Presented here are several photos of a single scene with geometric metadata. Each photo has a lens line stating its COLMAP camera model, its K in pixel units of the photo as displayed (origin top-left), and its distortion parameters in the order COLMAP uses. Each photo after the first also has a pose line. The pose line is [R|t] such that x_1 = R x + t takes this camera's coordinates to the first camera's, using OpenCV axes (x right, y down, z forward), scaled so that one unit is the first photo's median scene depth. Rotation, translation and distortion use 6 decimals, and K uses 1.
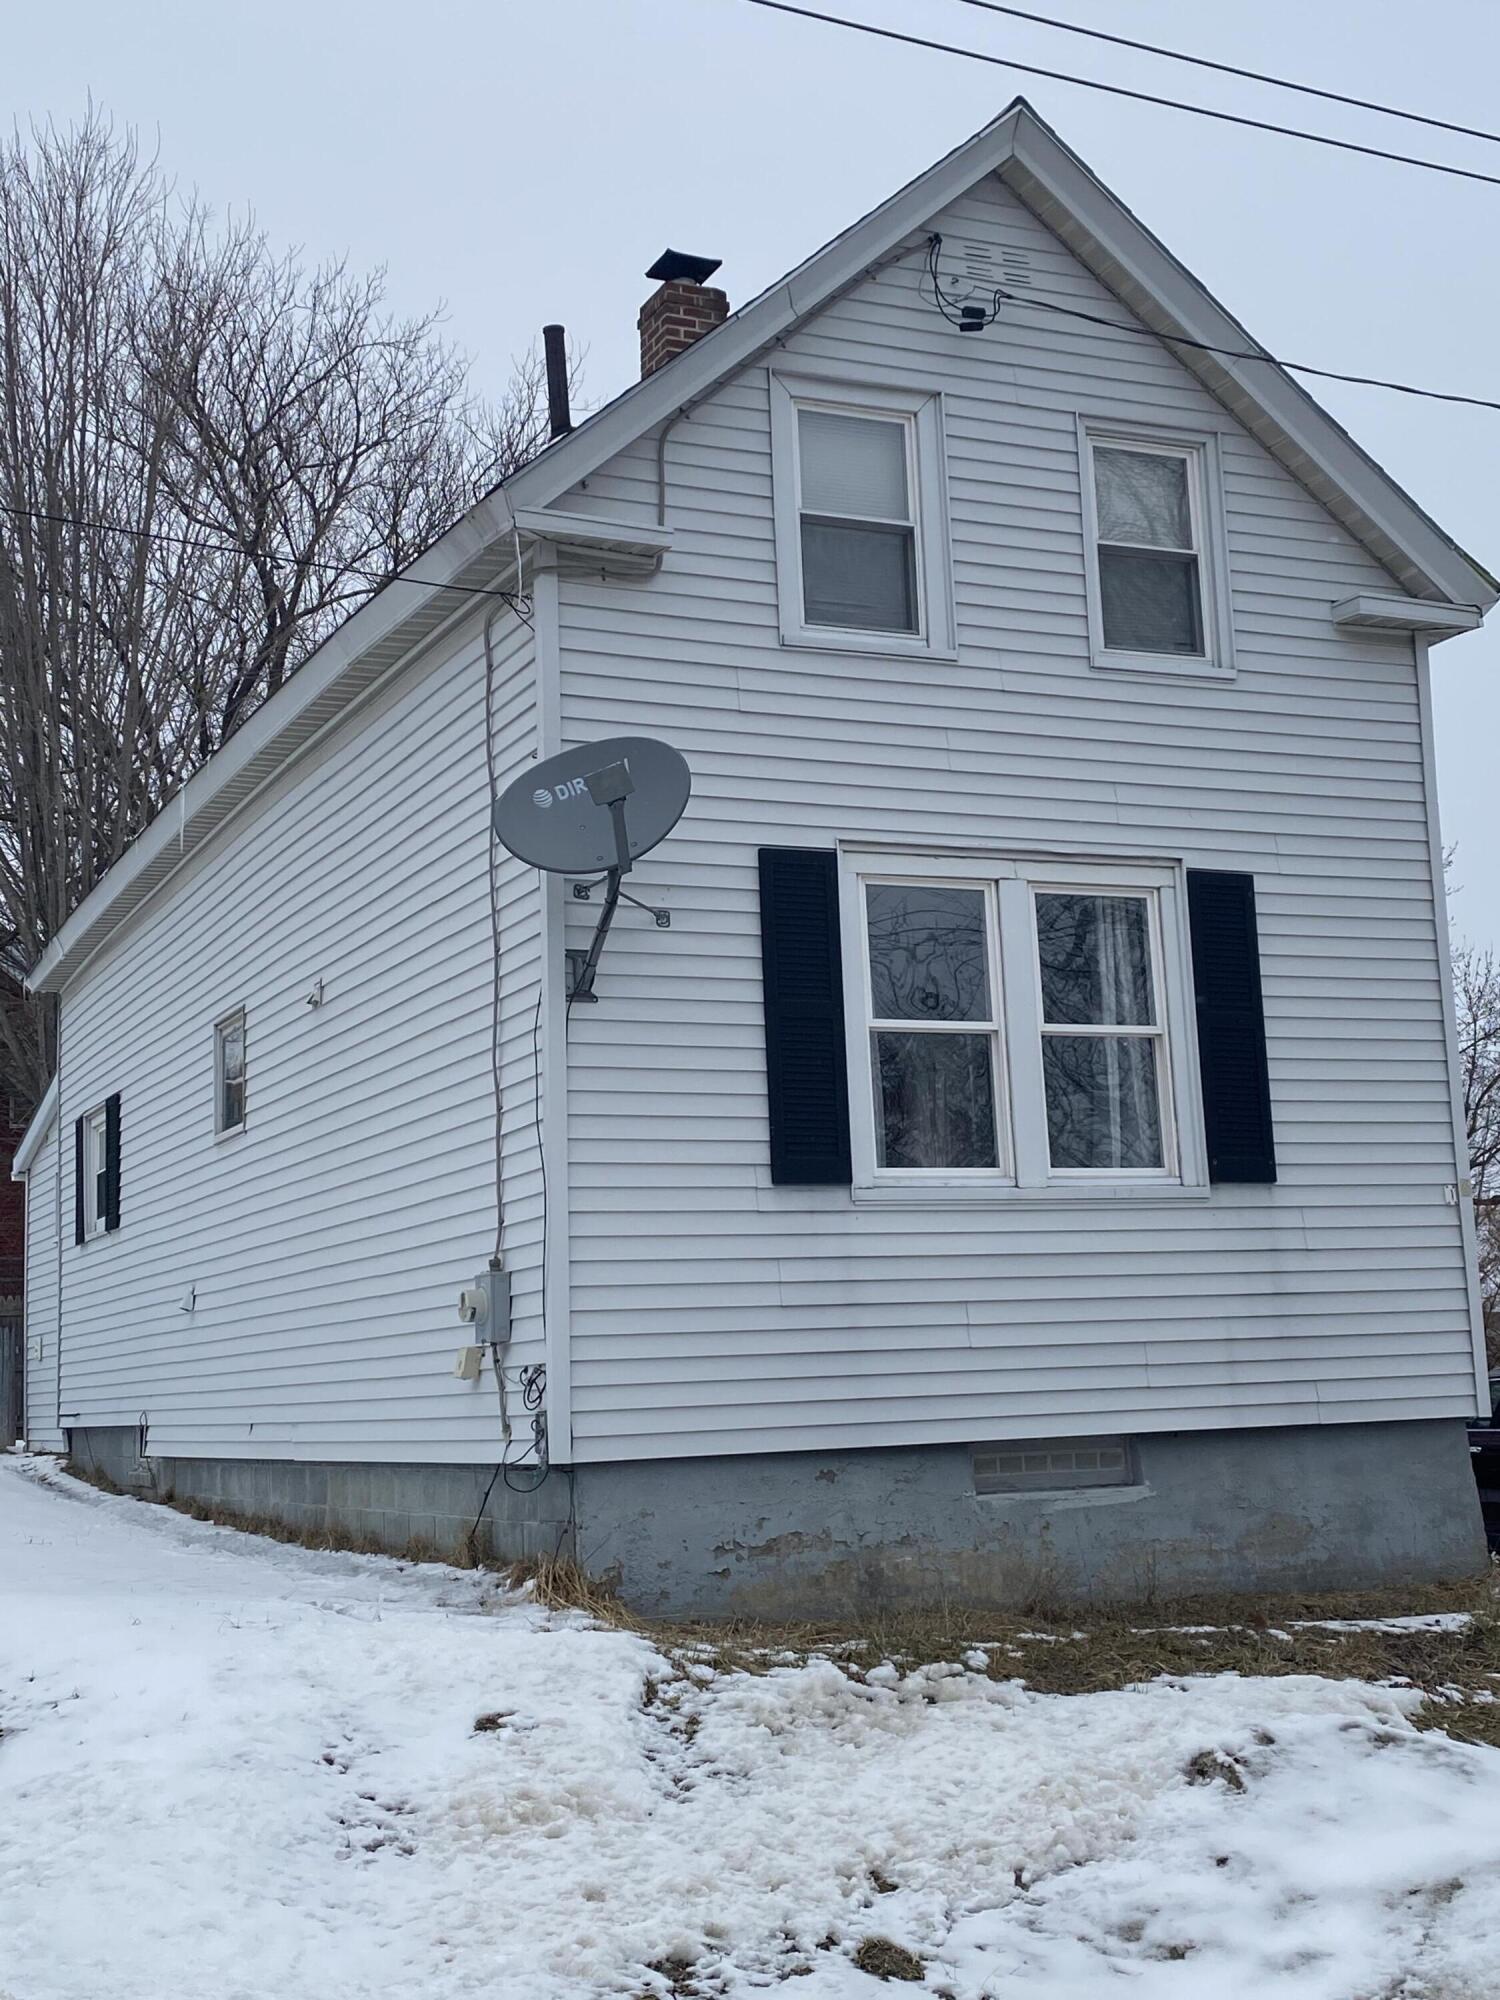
lens RADIAL K [[2541.8, 0, 750.0], [0, 2541.8, 1000.0], [0, 0, 1]] dist [0.168278, -0.616535]
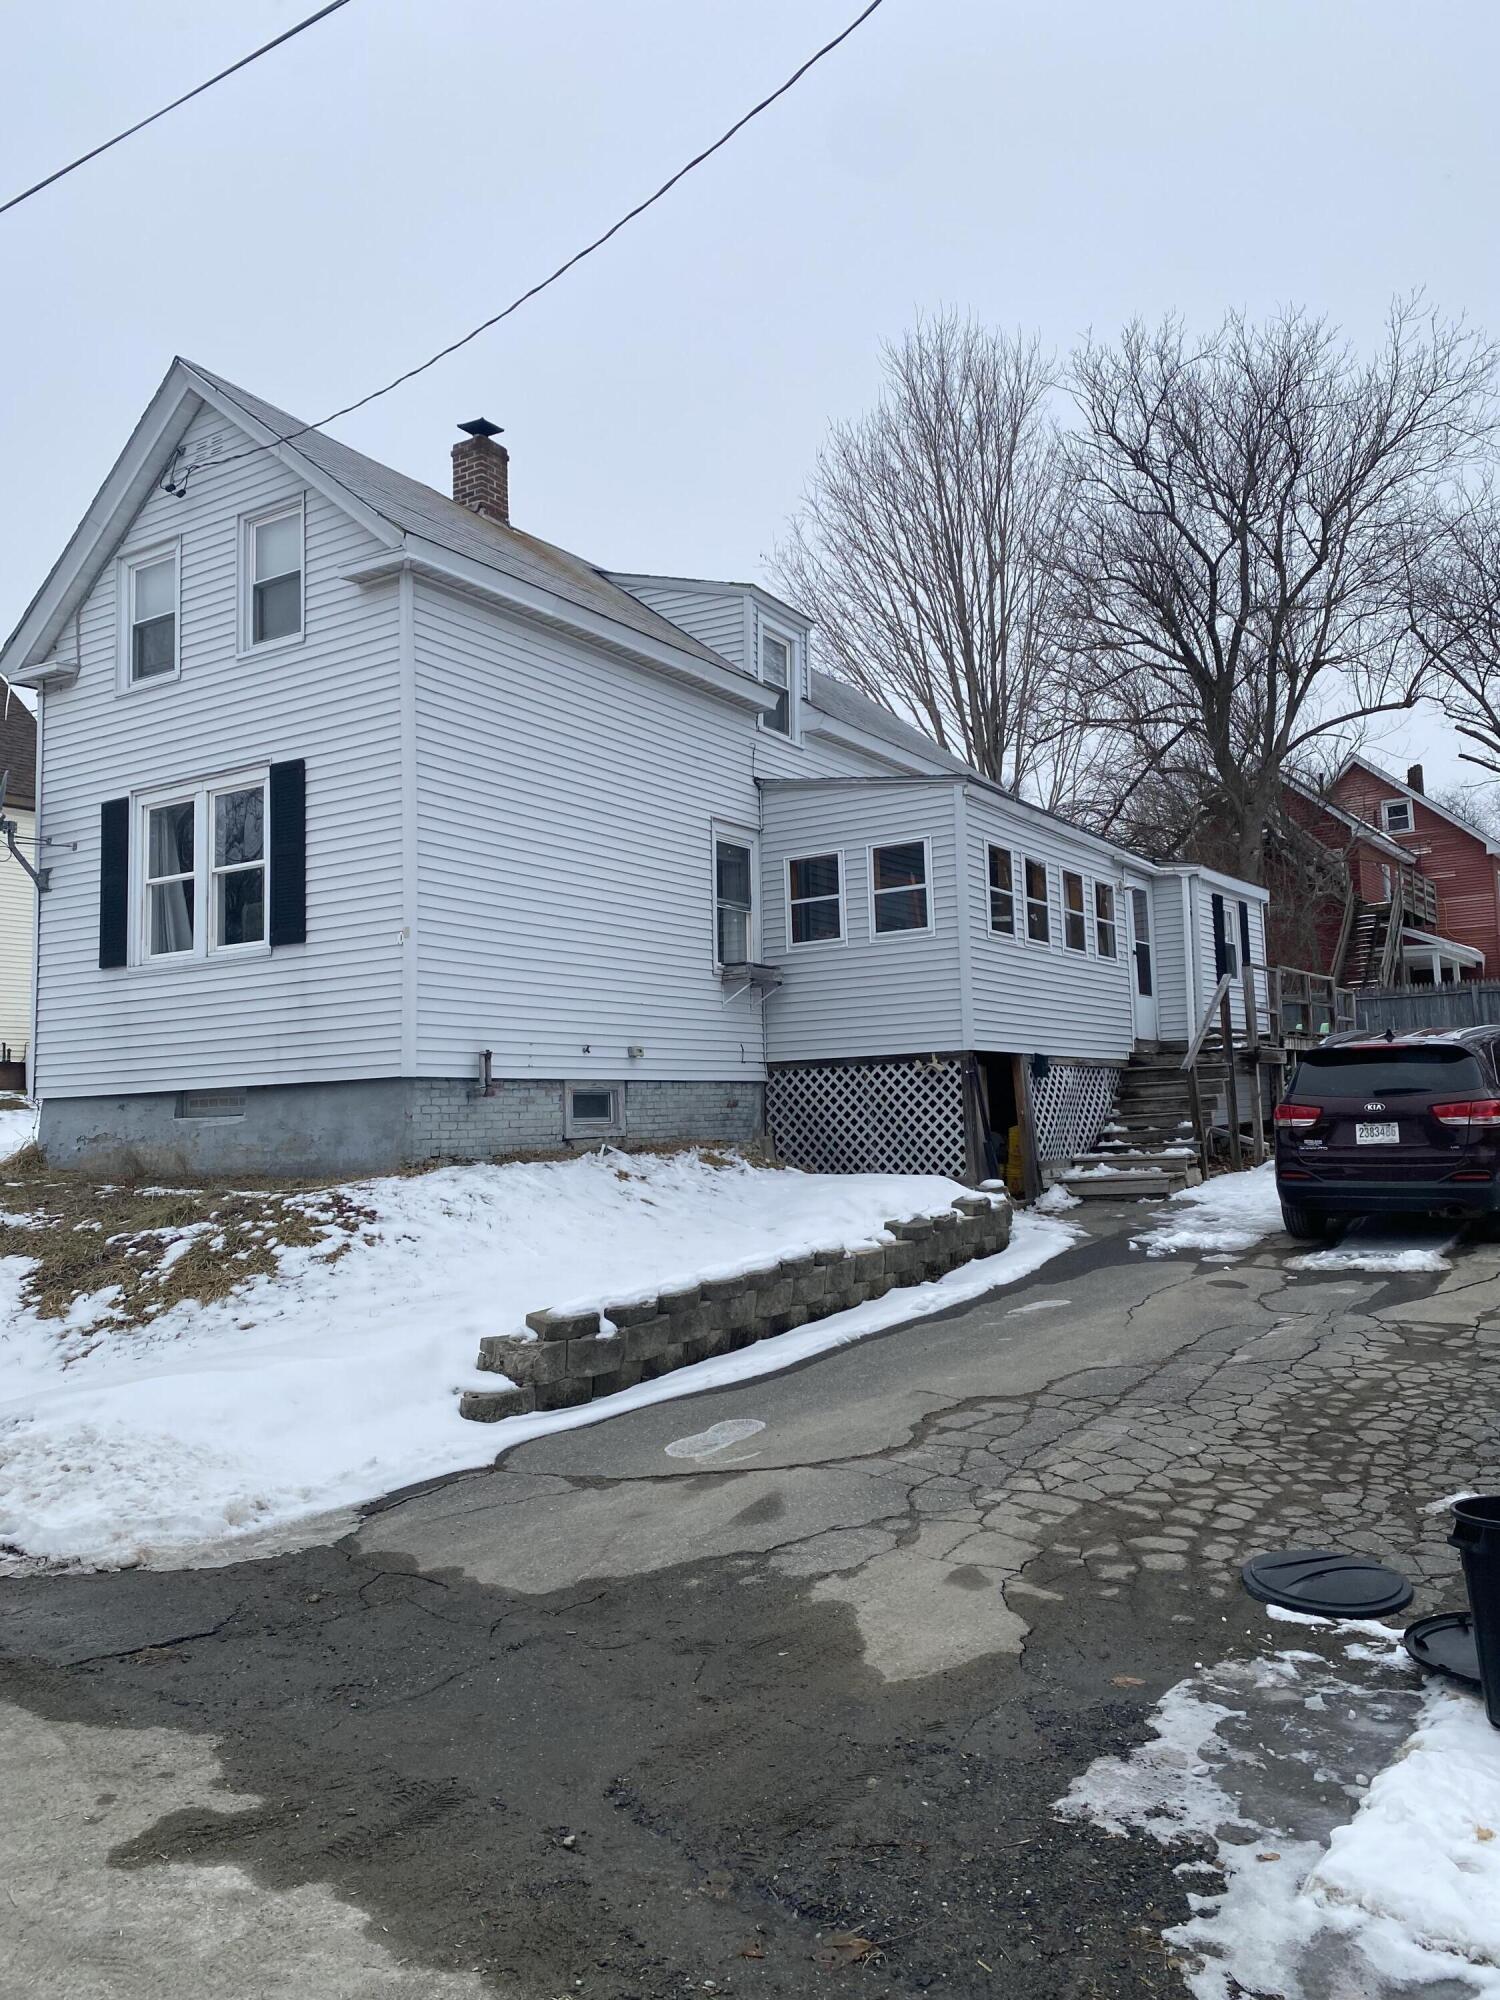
lens RADIAL K [[1492.8, 0, 747.5], [0, 1492.8, 994.3], [0, 0, 1]] dist [0.121613, -0.284673]
pose [[0.541962, -0.037287, -0.839575, 1.242778], [0.145844, 0.988030, 0.050265, 0.101244], [0.827651, -0.149689, 0.540913, 0.718381]]
